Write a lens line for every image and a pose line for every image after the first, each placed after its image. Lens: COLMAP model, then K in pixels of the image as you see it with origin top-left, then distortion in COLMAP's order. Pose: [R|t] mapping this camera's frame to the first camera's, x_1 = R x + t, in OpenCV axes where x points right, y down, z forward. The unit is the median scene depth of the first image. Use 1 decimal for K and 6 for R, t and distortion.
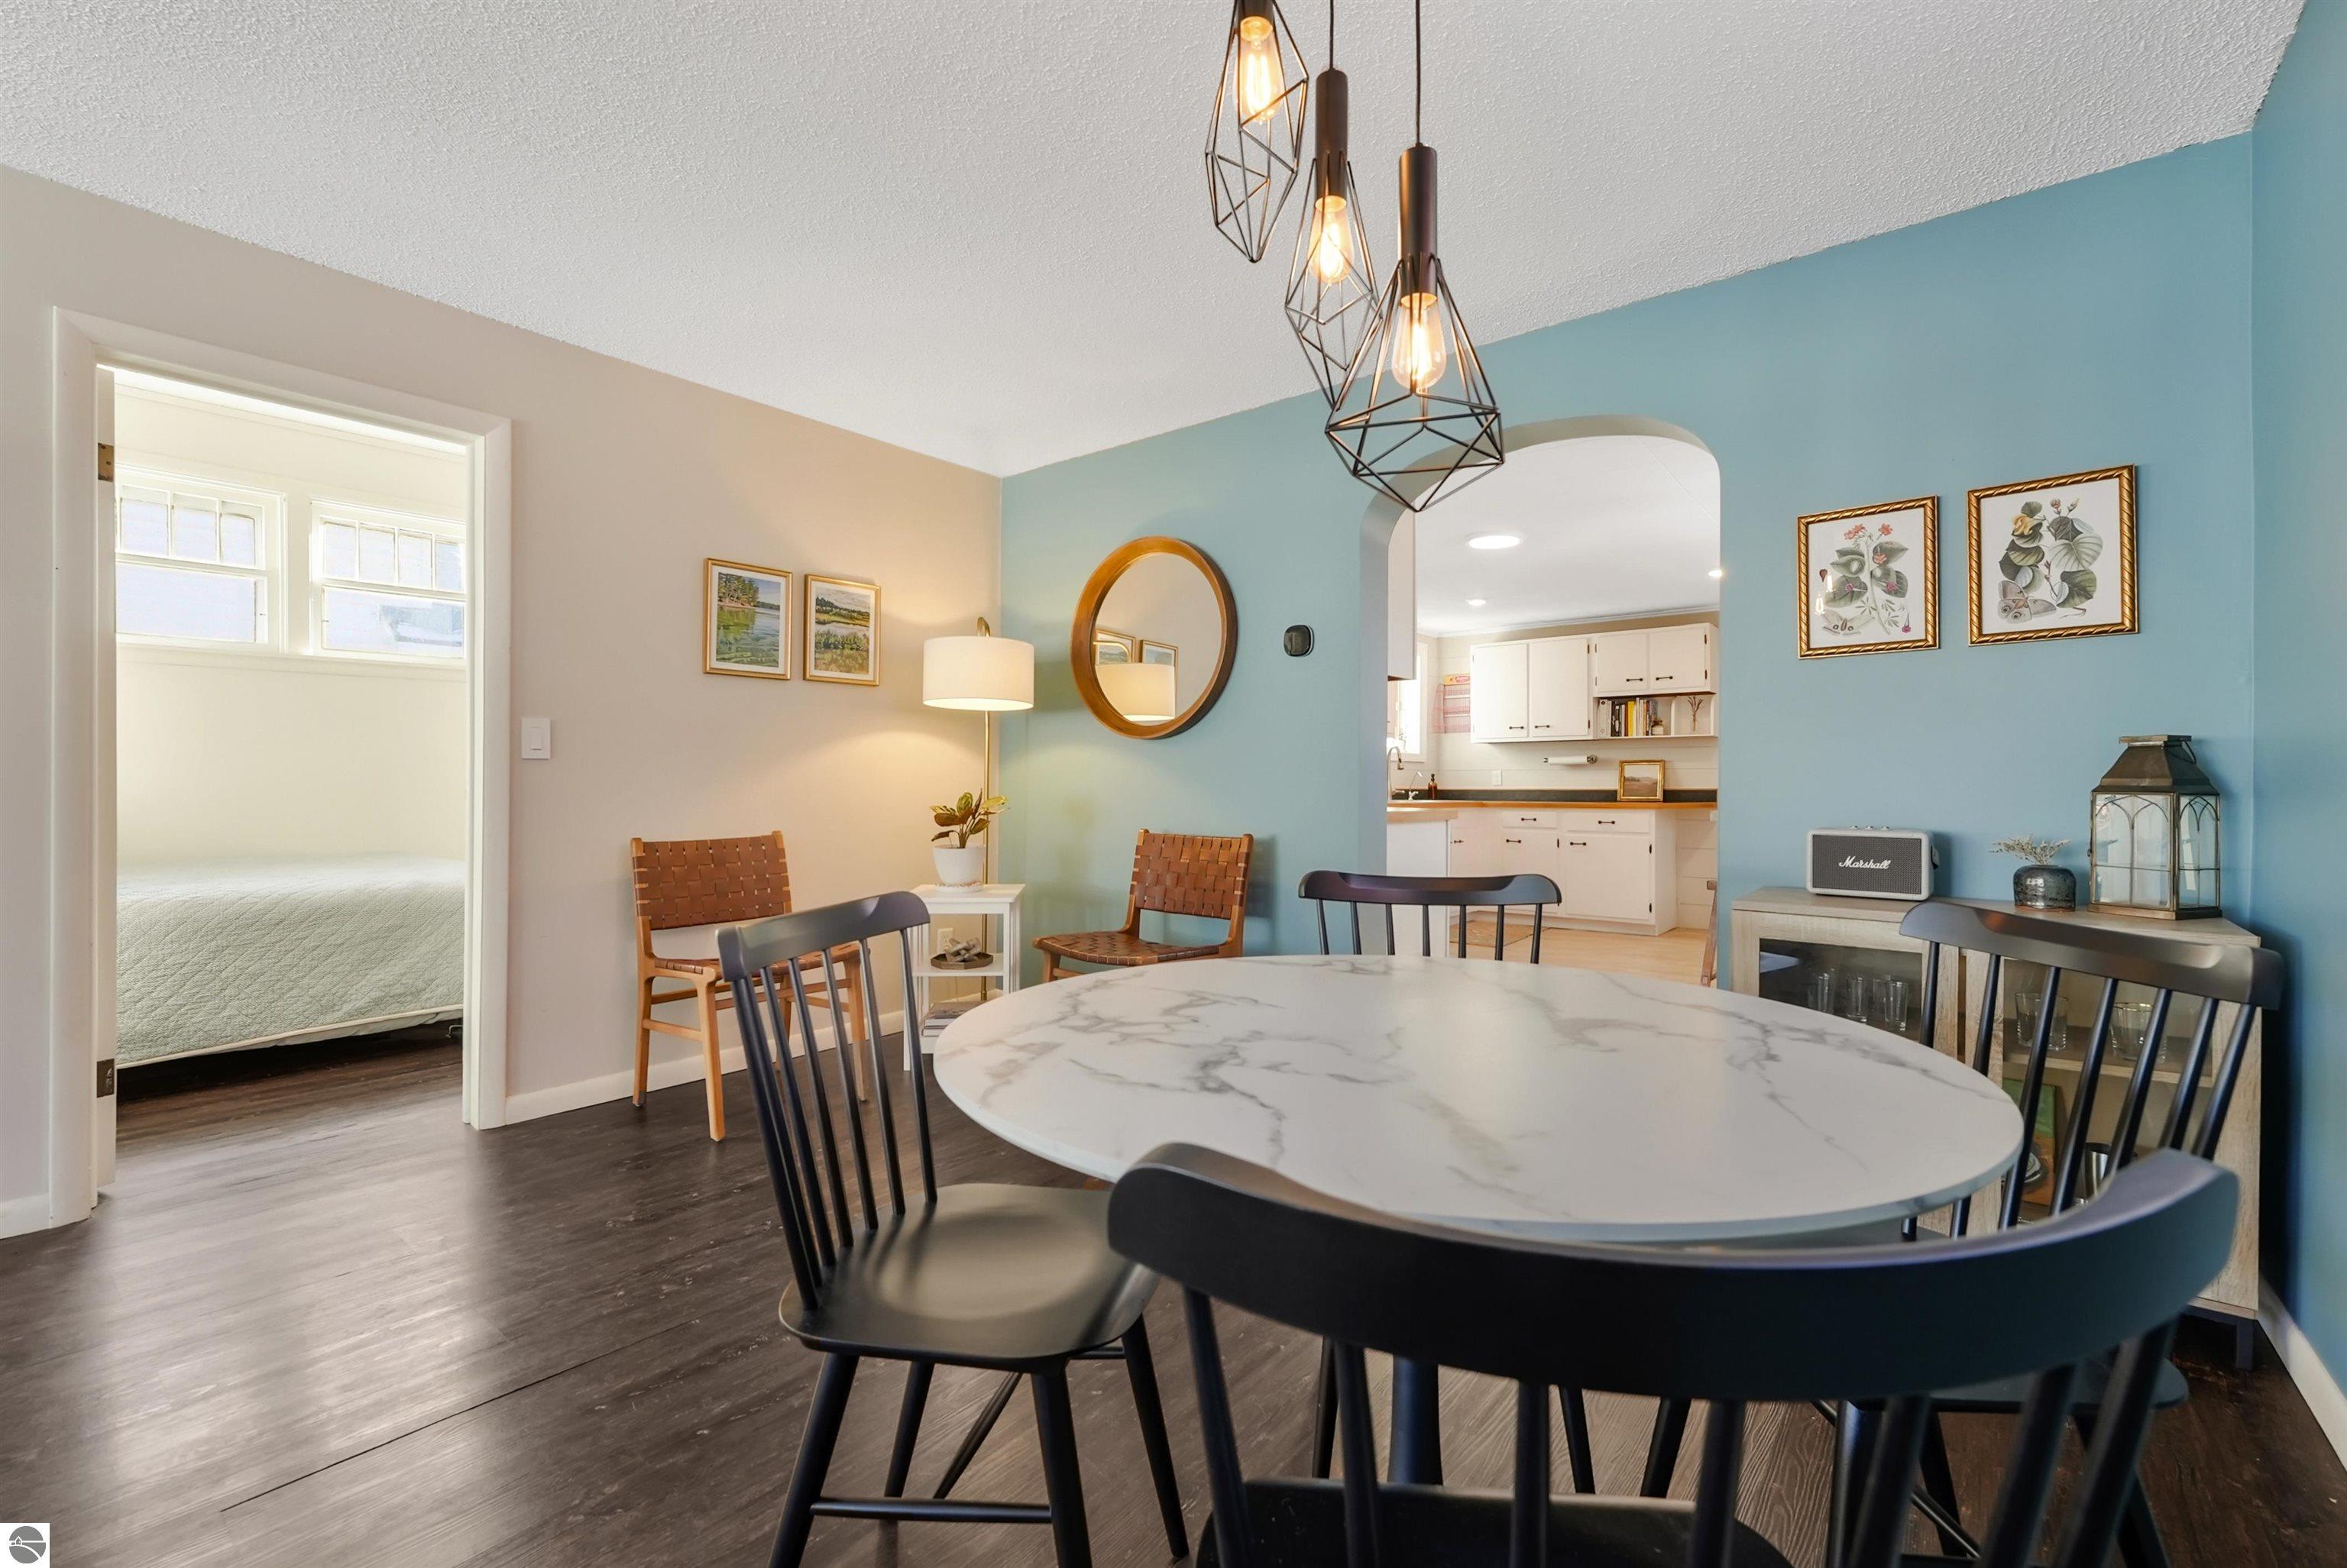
lens RADIAL K [[1034.3, 0, 1187.2], [0, 1034.3, 777.5], [0, 0, 1]] dist [-0.000462, -0.000242]
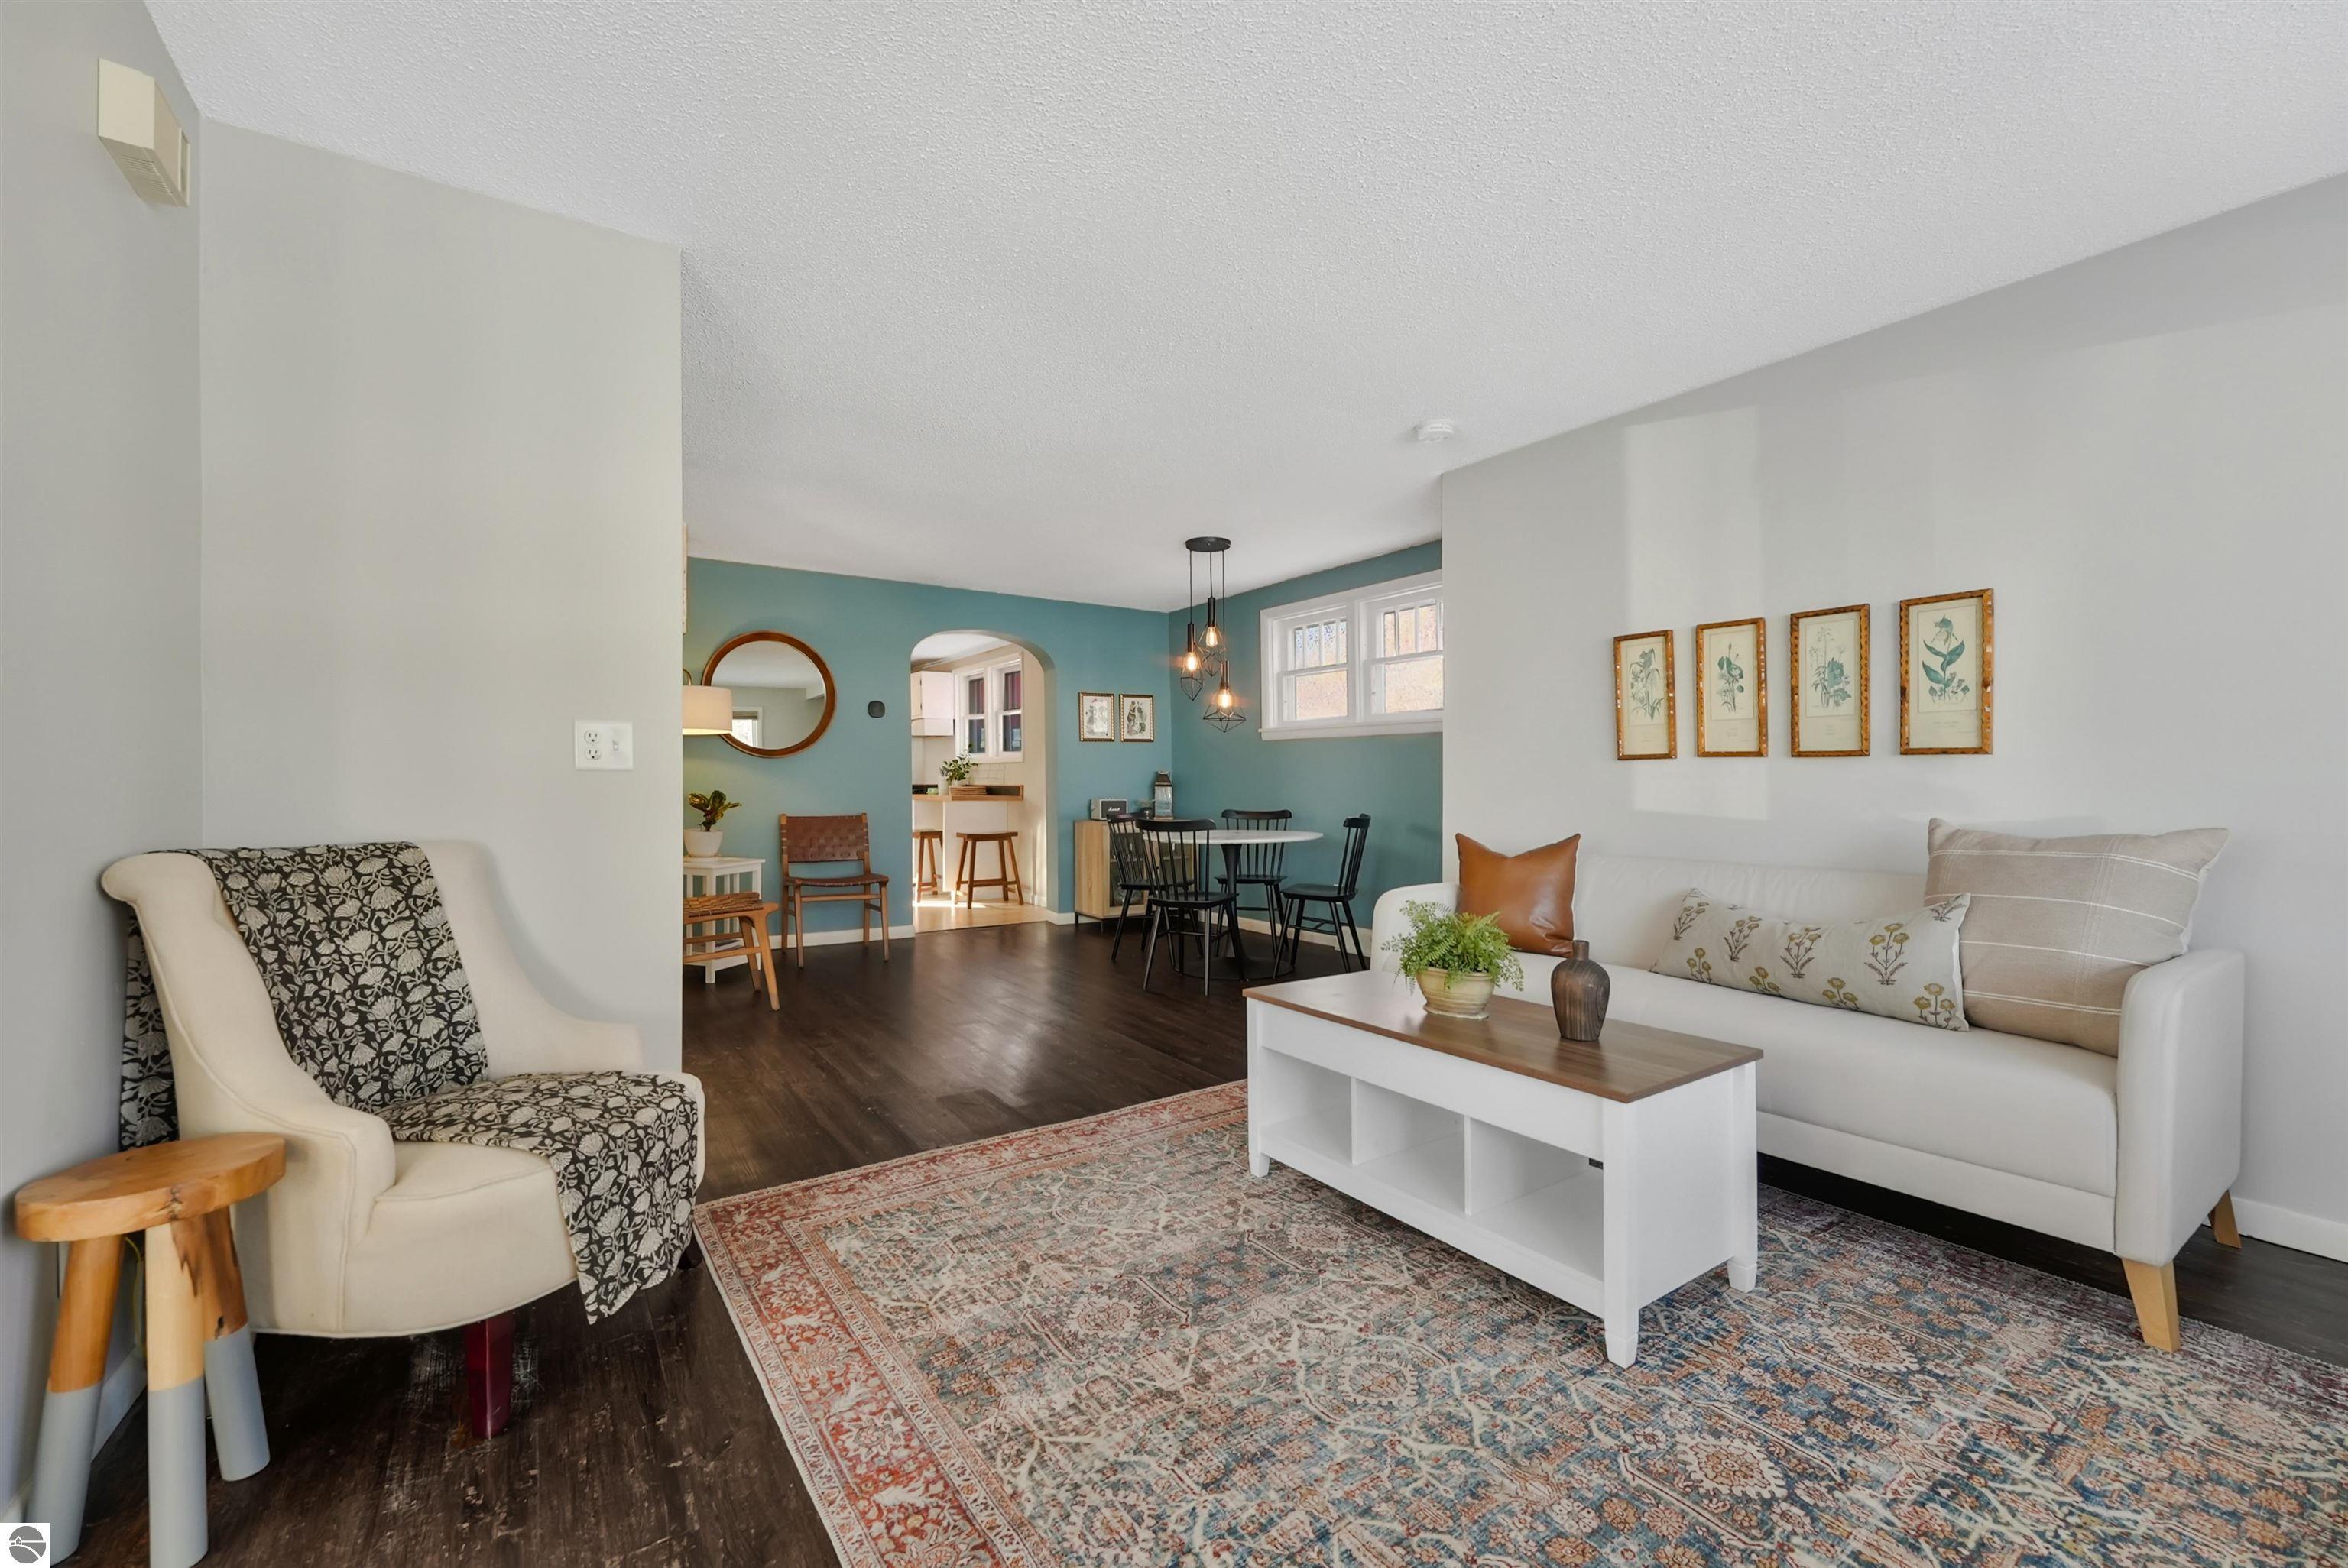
lens RADIAL K [[961.0, 0, 1185.5], [0, 961.0, 761.4], [0, 0, 1]] dist [-0.001062, 0.001711]
pose [[0.301338, 0.014400, 0.953409, -1.906071], [-0.008231, 0.999888, -0.012501, -0.025072], [-0.953482, -0.004081, 0.301423, -0.084284]]
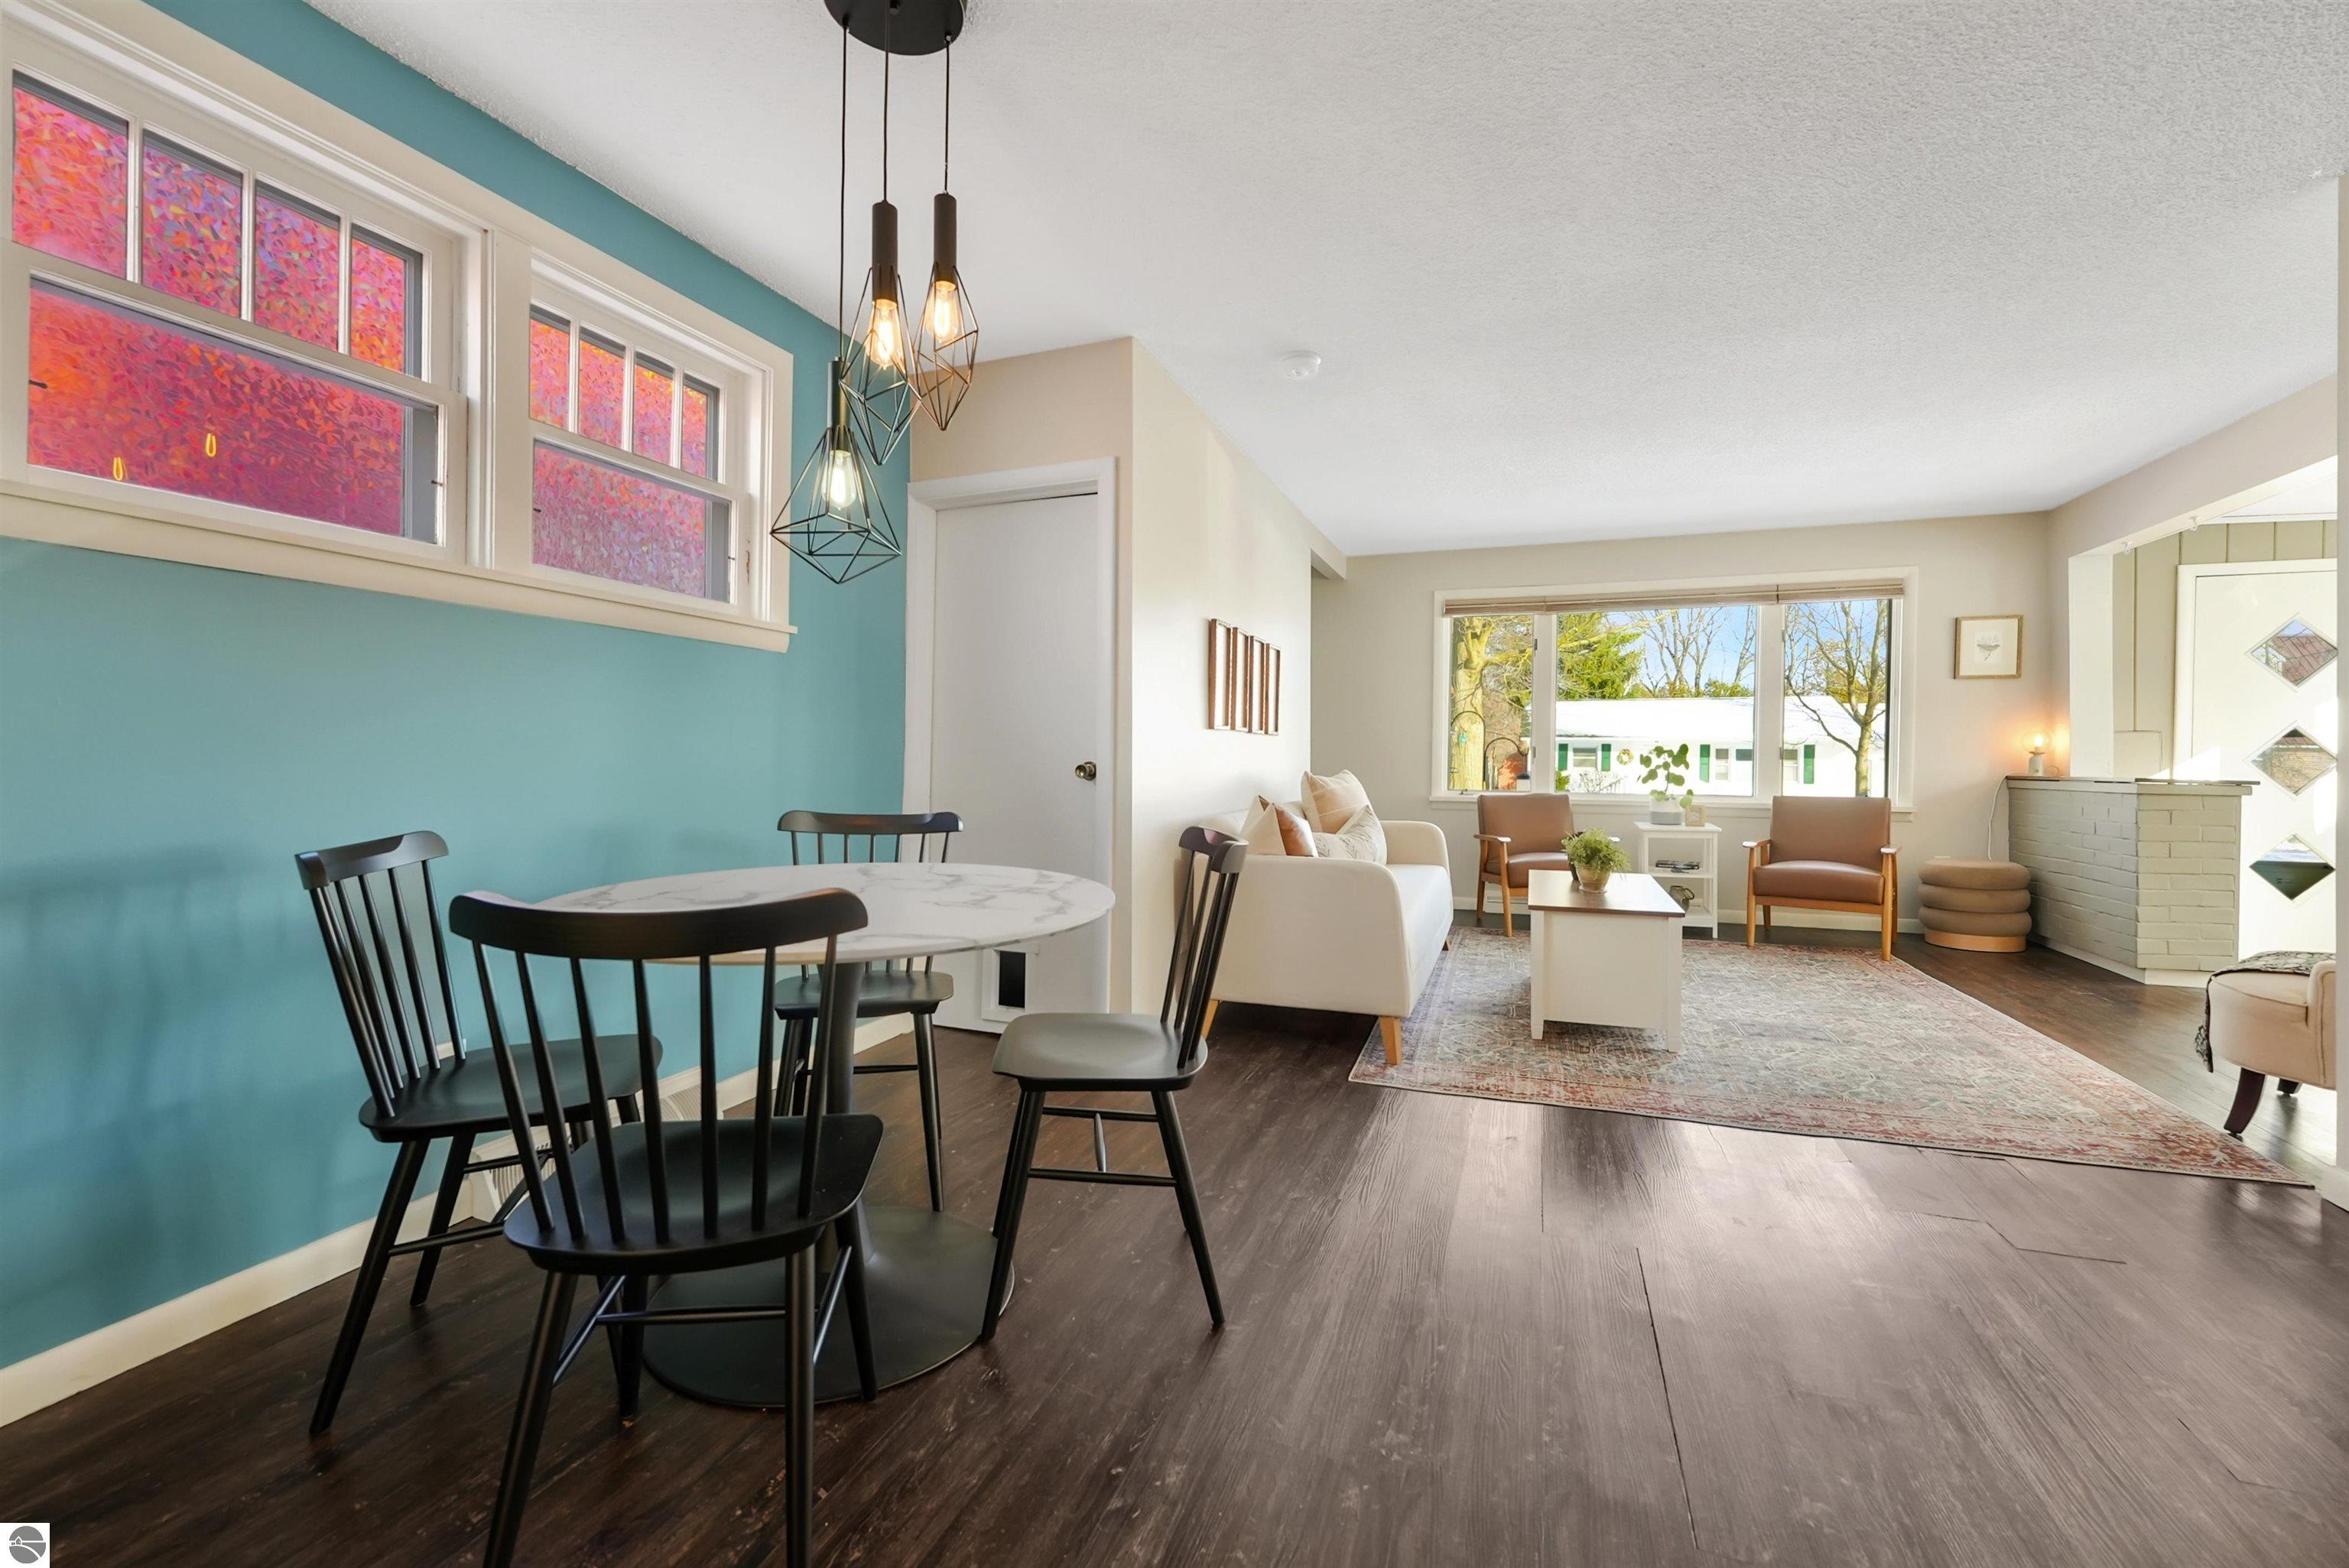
lens RADIAL K [[961.4, 0, 1165.5], [0, 961.4, 764.0], [0, 0, 1]] dist [-0.001062, 0.001711]
pose [[-0.956969, -0.008903, -0.290053, 0.086720], [-0.008866, 0.999960, -0.001443, 0.008150], [0.290054, 0.001191, -0.957010, 1.172036]]
